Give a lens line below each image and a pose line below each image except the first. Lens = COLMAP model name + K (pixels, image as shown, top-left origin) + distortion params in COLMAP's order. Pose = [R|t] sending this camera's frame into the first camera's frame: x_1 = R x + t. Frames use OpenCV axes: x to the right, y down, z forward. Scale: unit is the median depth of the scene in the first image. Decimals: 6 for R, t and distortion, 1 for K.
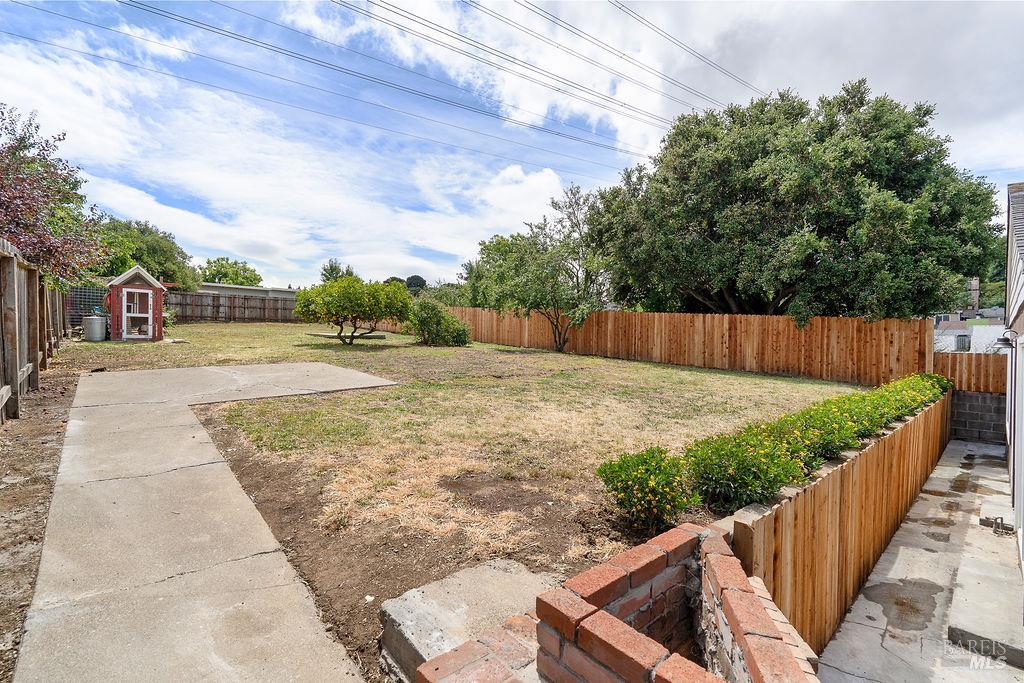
lens RADIAL K [[485.4, 0, 511.3], [0, 485.4, 354.3], [0, 0, 1]] dist [0.000732, 0.000336]
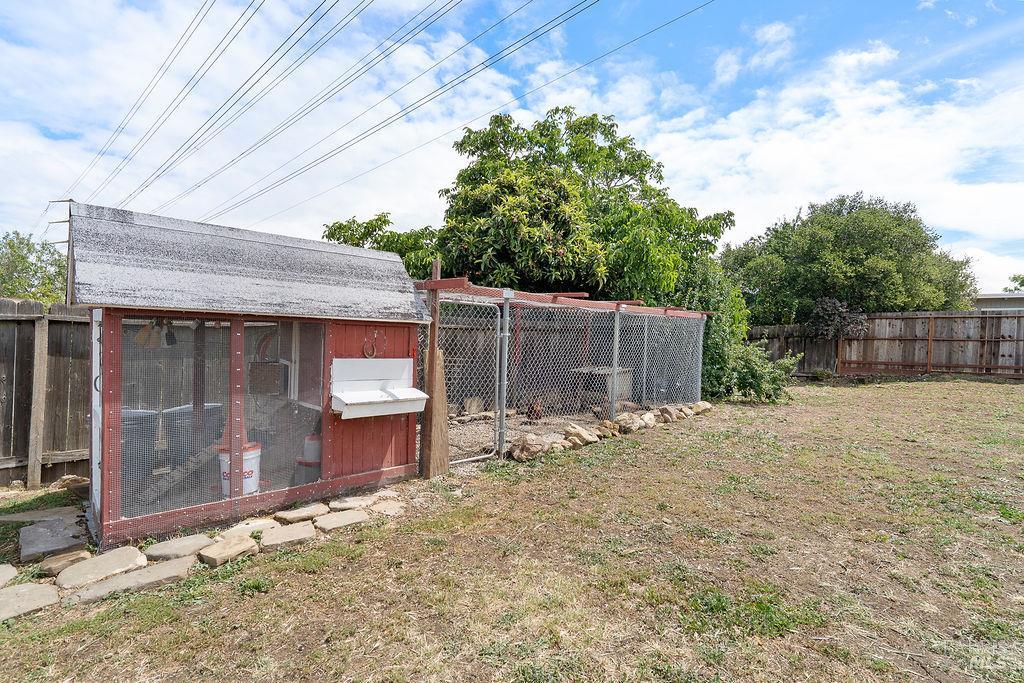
lens RADIAL K [[485.4, 0, 511.3], [0, 485.4, 354.3], [0, 0, 1]] dist [0.000732, 0.000336]
pose [[0.117977, 0.001021, -0.993016, -0.226099], [-0.065689, 0.997817, -0.006778, -0.054383], [0.990841, 0.066030, 0.117787, 0.516229]]
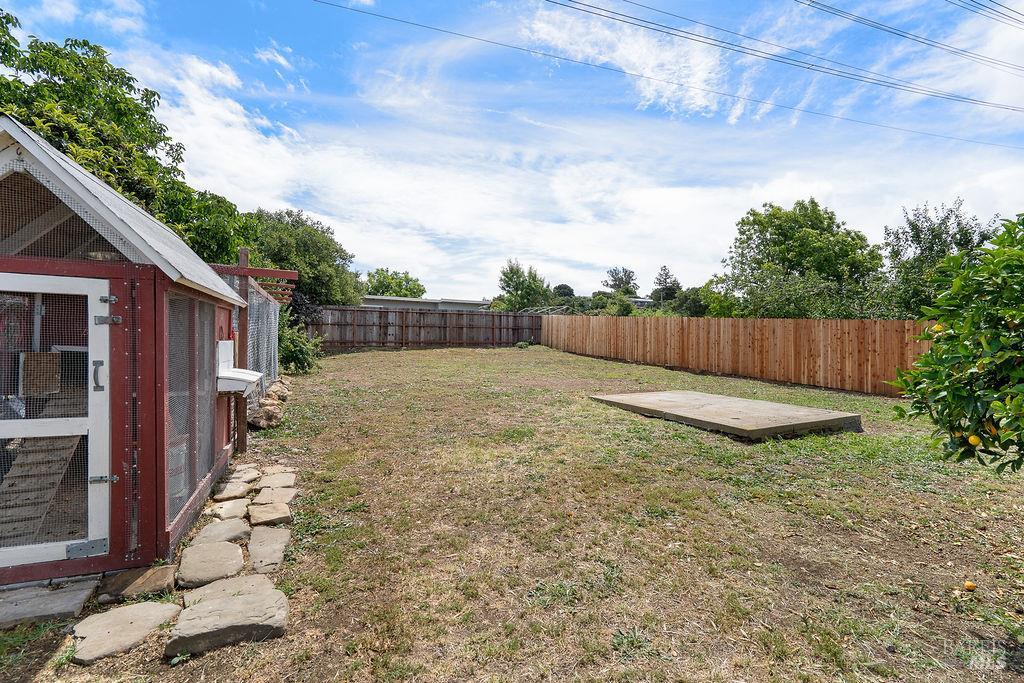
lens RADIAL K [[462.3, 0, 512.2], [0, 462.3, 345.4], [0, 0, 1]] dist [-0.001230, 0.000540]
pose [[0.966259, -0.008410, -0.257436, -0.250844], [-0.000479, 0.999406, -0.034450, -0.046219], [0.257572, 0.033411, 0.965681, 0.394823]]
